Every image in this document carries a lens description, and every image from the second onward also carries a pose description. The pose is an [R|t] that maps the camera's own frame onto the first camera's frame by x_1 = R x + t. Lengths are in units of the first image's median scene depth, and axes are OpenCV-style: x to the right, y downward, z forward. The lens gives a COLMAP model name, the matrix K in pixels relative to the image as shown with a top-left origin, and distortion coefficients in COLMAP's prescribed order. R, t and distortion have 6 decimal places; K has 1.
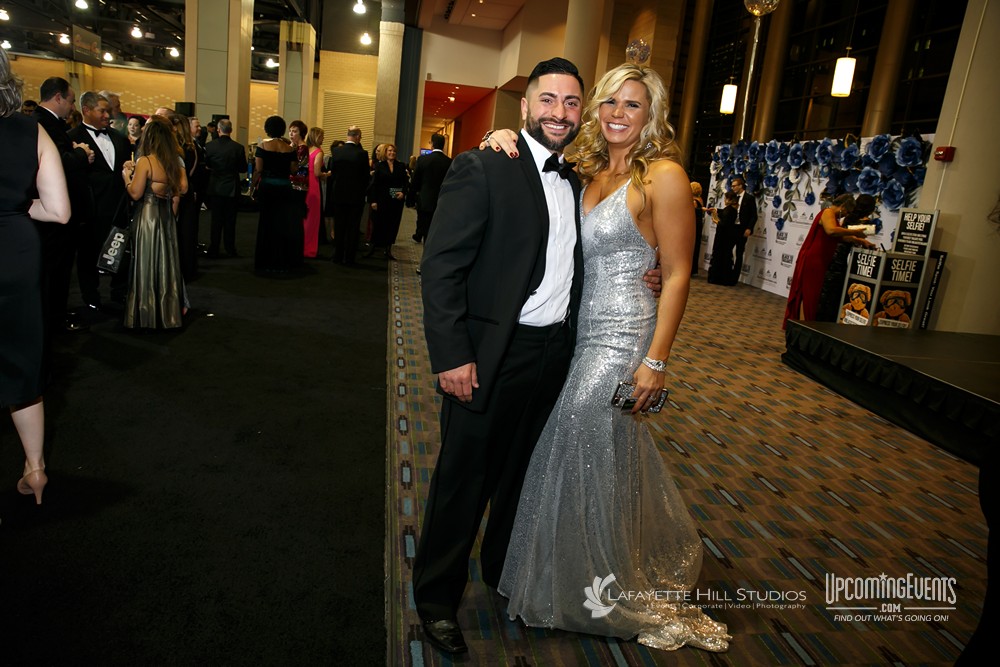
lens RADIAL K [[707.7, 0, 500.0], [0, 707.7, 333.5], [0, 0, 1]] dist [-0.114630, 0.112795]
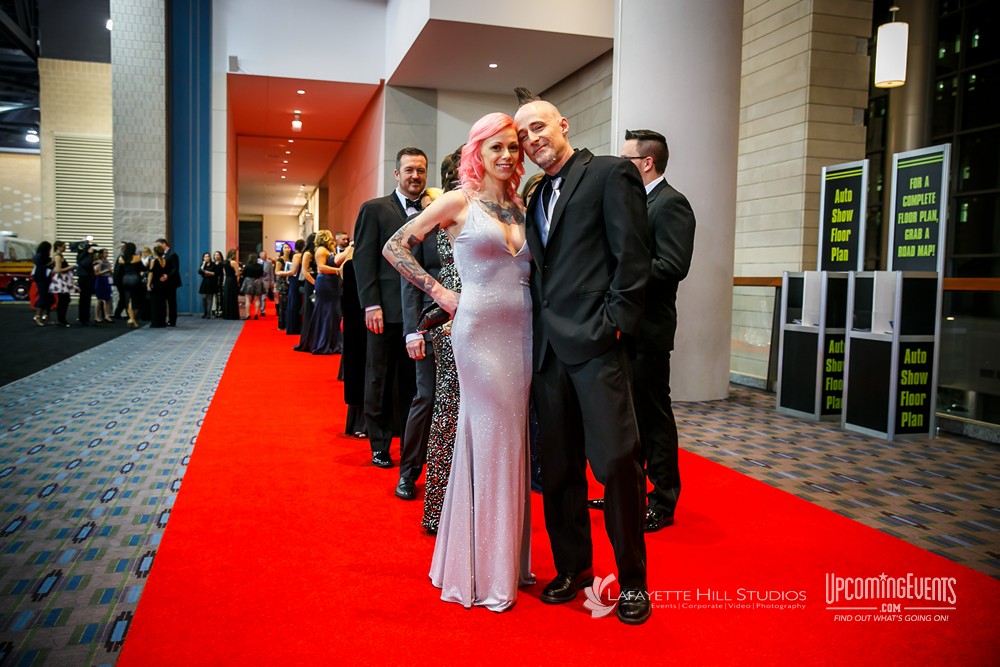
lens RADIAL K [[843.5, 0, 500.0], [0, 843.5, 333.5], [0, 0, 1]] dist [-0.005837, -0.000487]
pose [[0.988864, -0.090927, 0.117817, -0.008804], [0.106918, 0.984727, -0.137408, -0.086829], [-0.103524, 0.148474, 0.983483, 0.407996]]
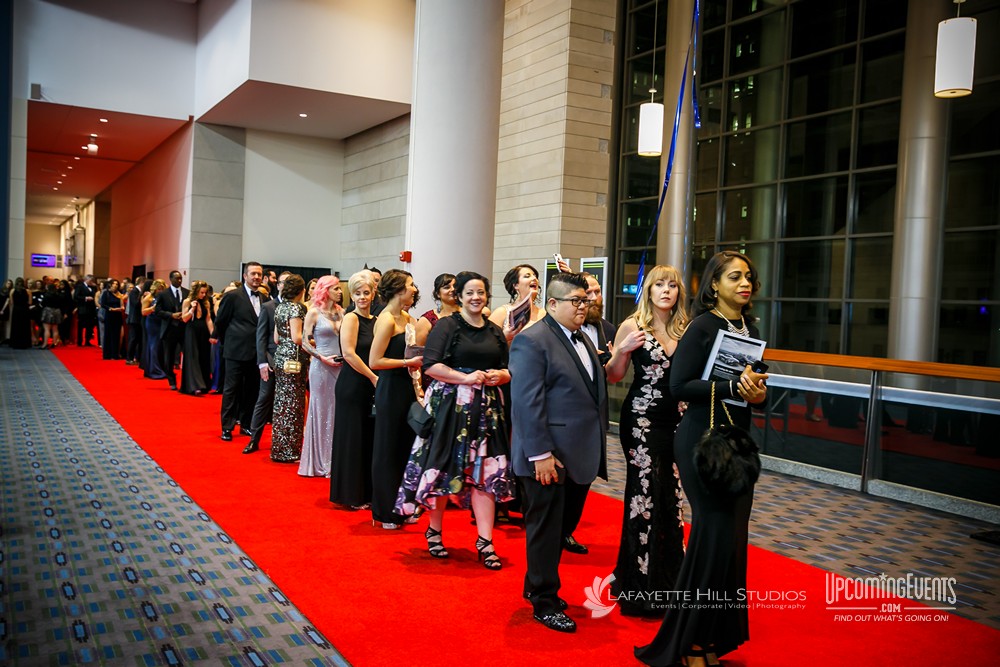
lens RADIAL K [[941.0, 0, 500.0], [0, 941.0, 333.5], [0, 0, 1]] dist [-0.020160, 0.096290]
pose [[0.938884, -0.072077, 0.336605, -0.031538], [0.125685, 0.982103, -0.140272, -0.076204], [-0.320470, 0.174005, 0.931140, 0.309792]]
